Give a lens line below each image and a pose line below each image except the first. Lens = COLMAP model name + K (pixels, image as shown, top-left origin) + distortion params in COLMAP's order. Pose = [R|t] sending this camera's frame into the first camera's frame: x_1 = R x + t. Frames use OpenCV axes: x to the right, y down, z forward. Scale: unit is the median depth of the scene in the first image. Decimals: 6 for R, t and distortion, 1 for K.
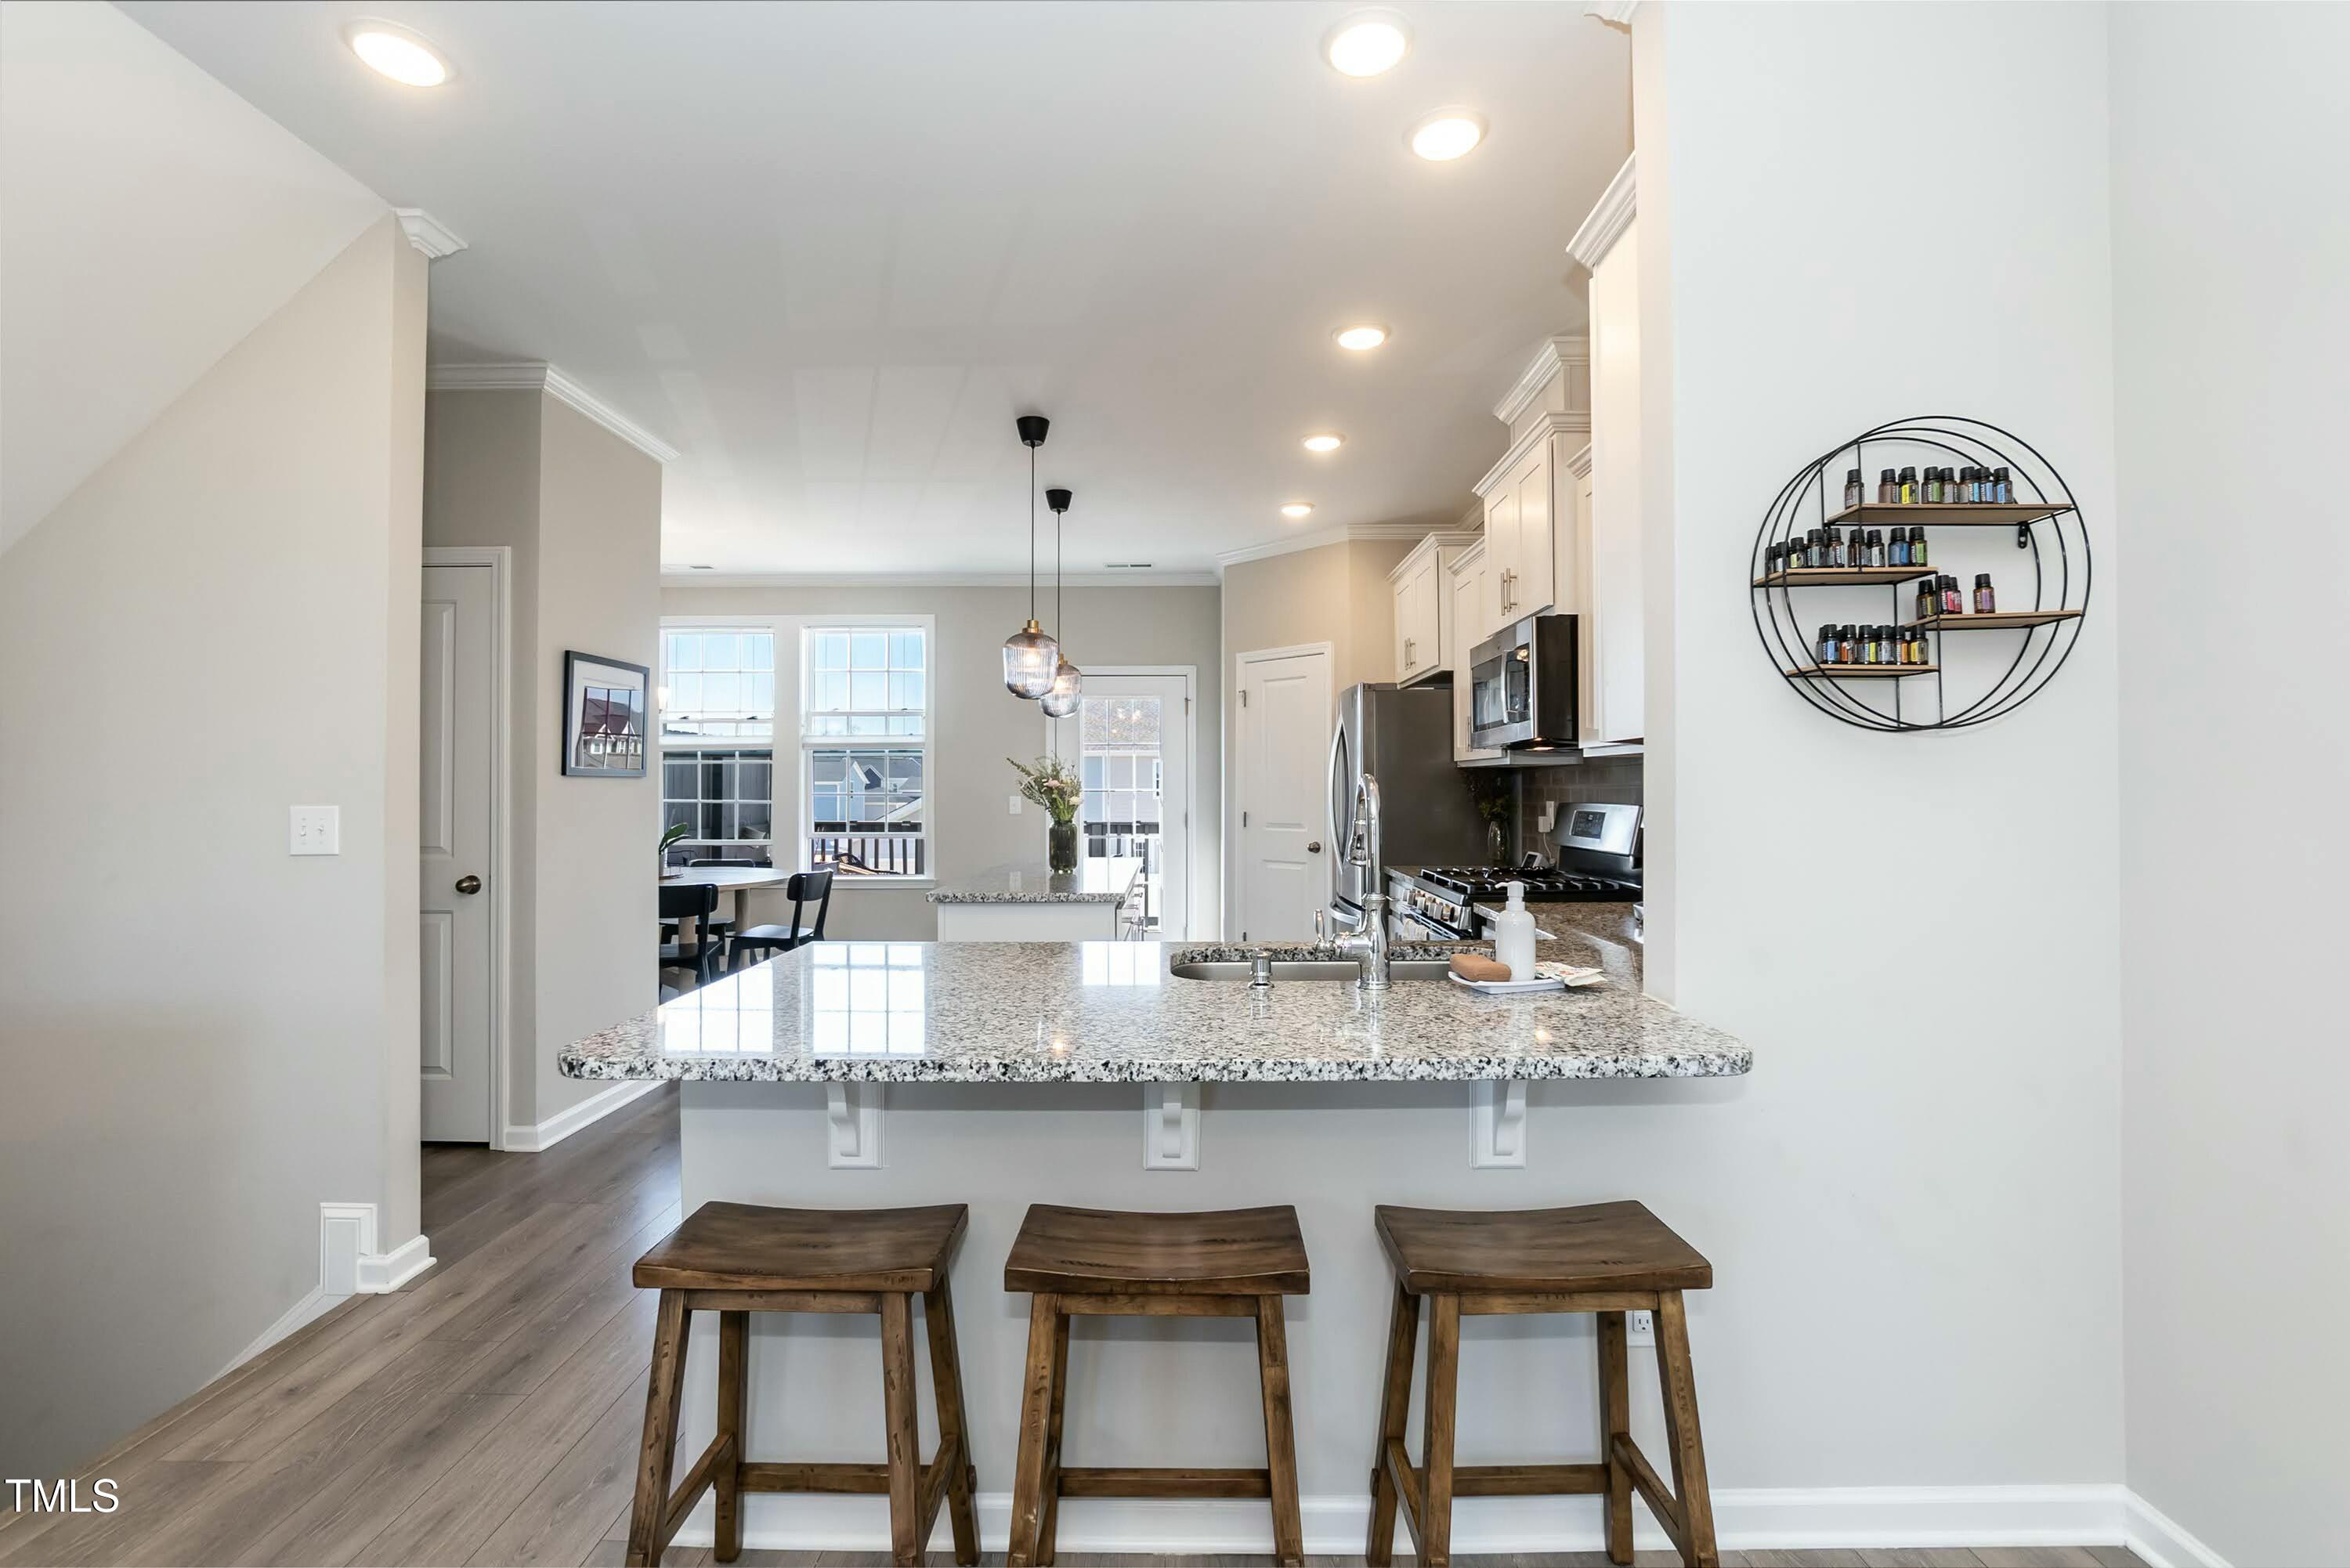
lens RADIAL K [[1043.0, 0, 1181.2], [0, 1043.0, 770.3], [0, 0, 1]] dist [-0.010320, 0.000191]
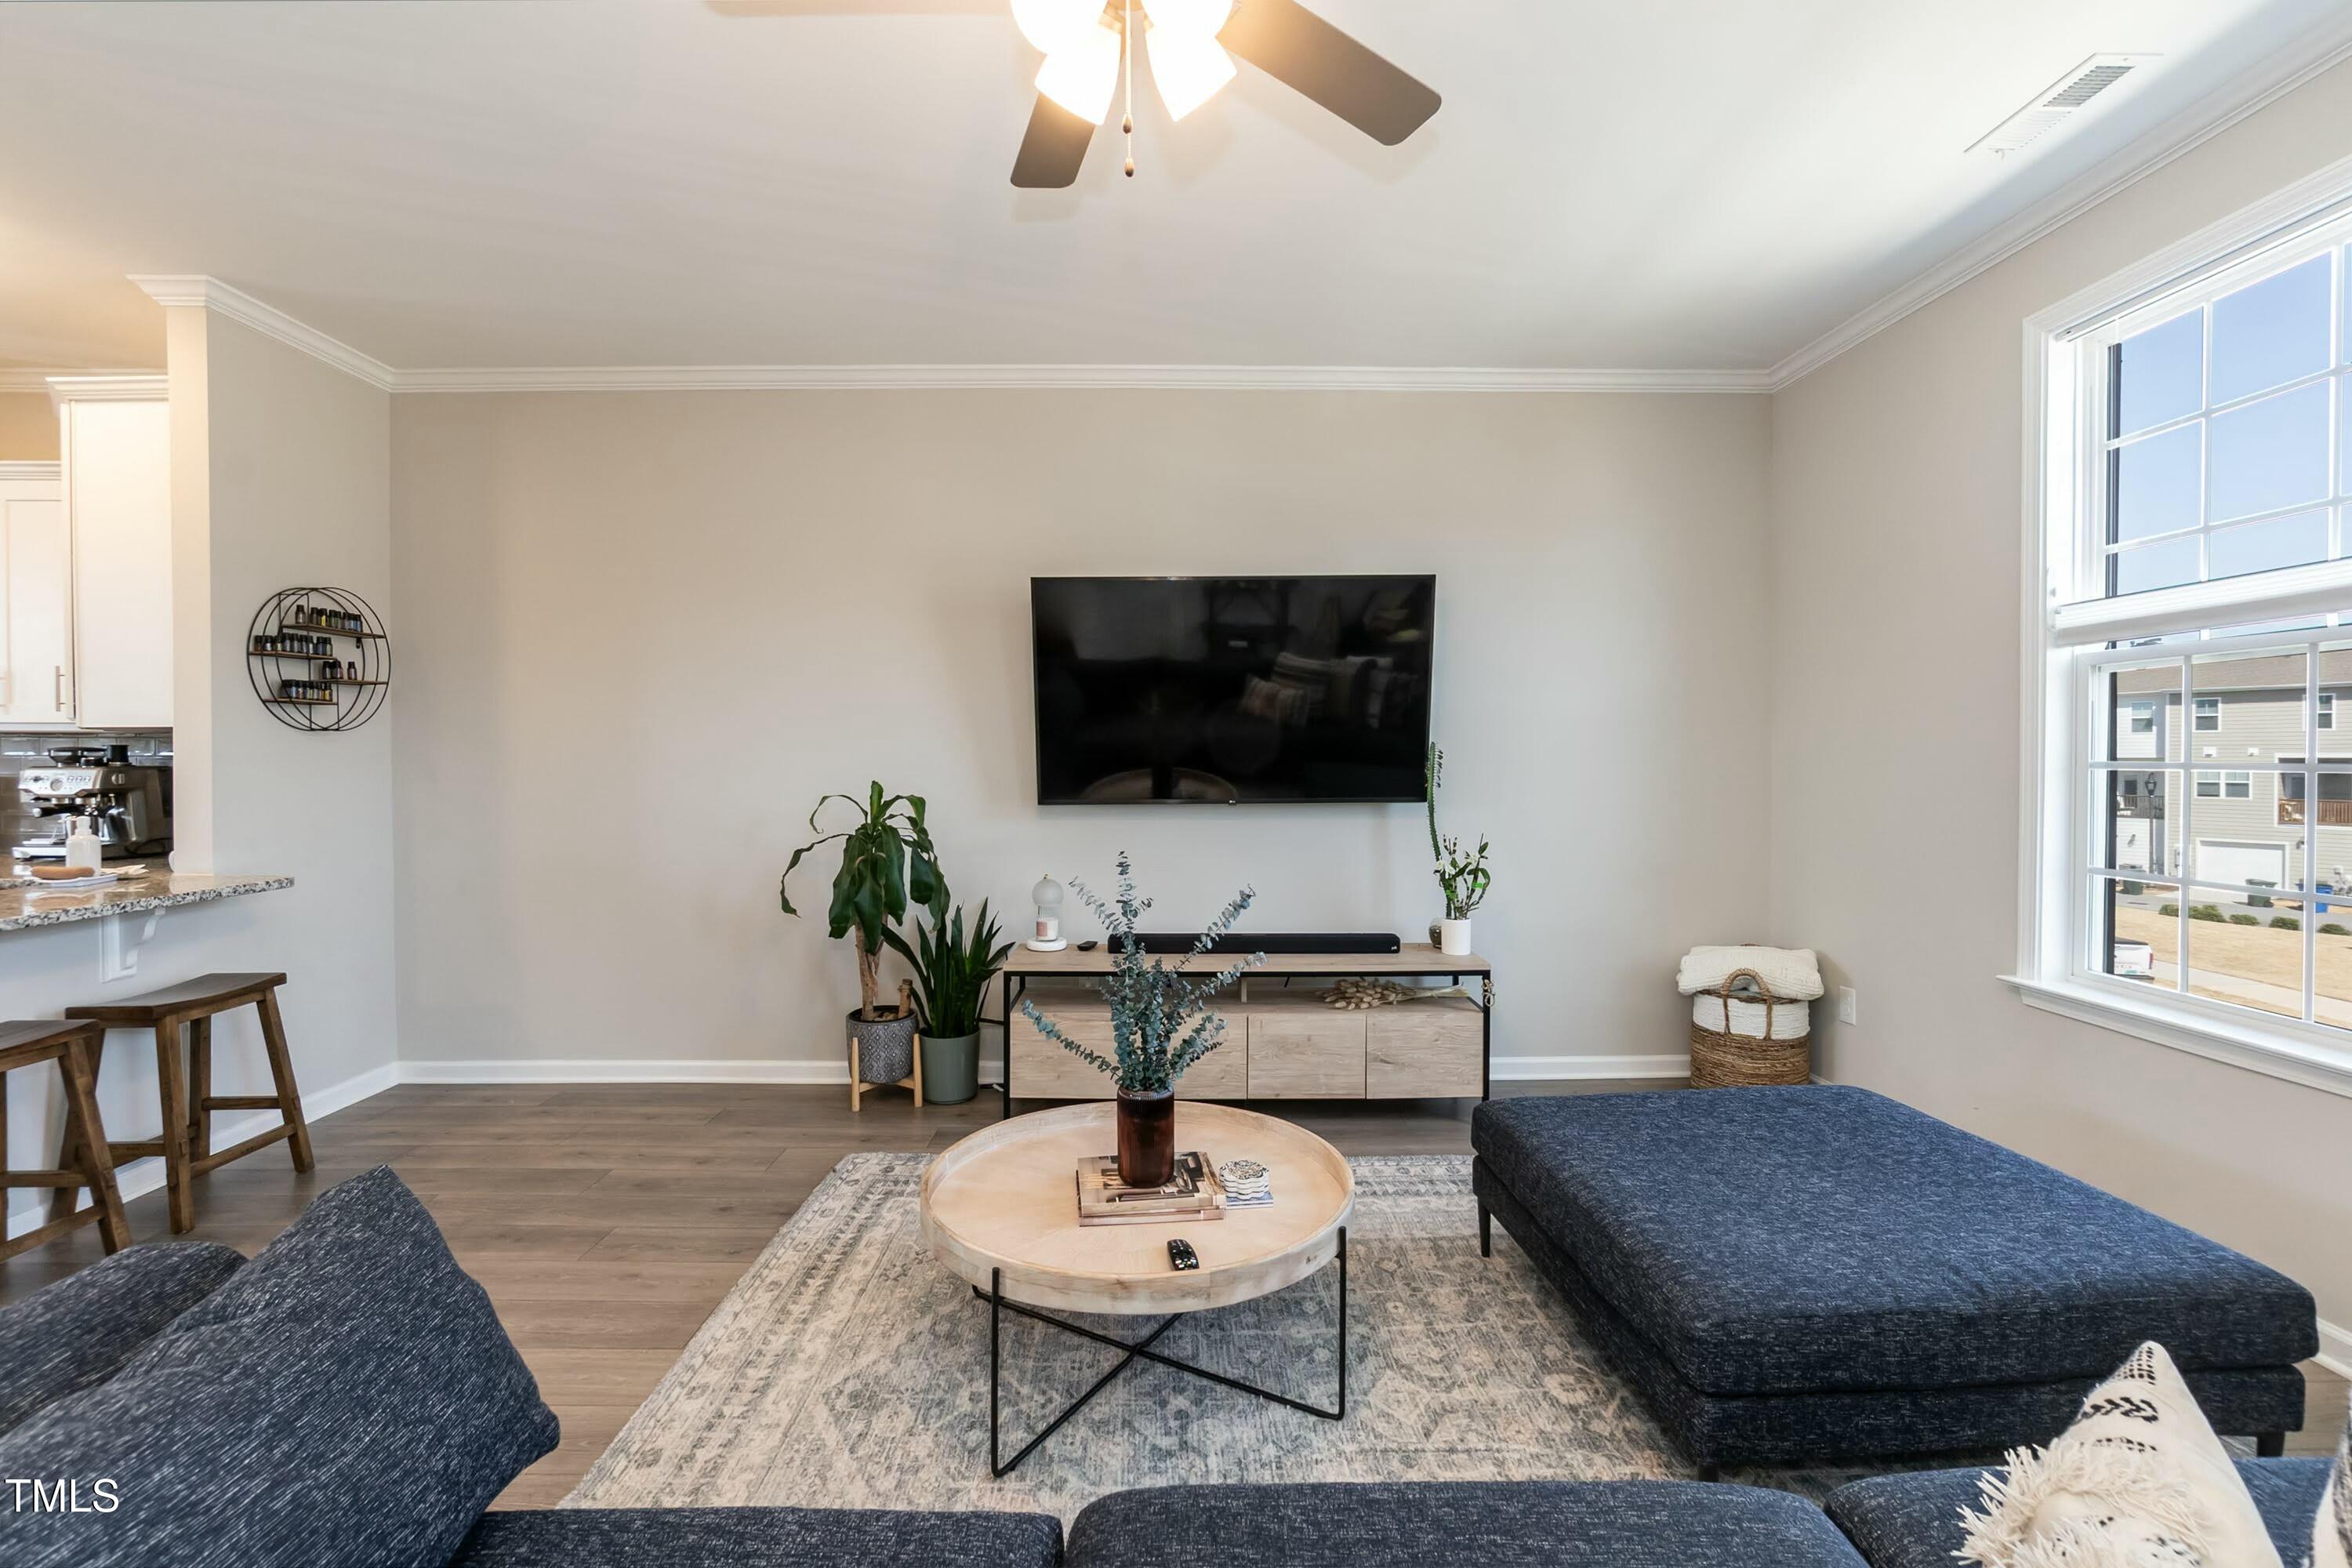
lens RADIAL K [[1044.0, 0, 1182.2], [0, 1044.0, 770.3], [0, 0, 1]] dist [-0.010320, 0.000191]
pose [[-0.014561, -0.010038, 0.999844, -1.478345], [-0.011267, 0.999888, 0.009874, 0.002559], [-0.999831, -0.011121, -0.014672, -0.753284]]
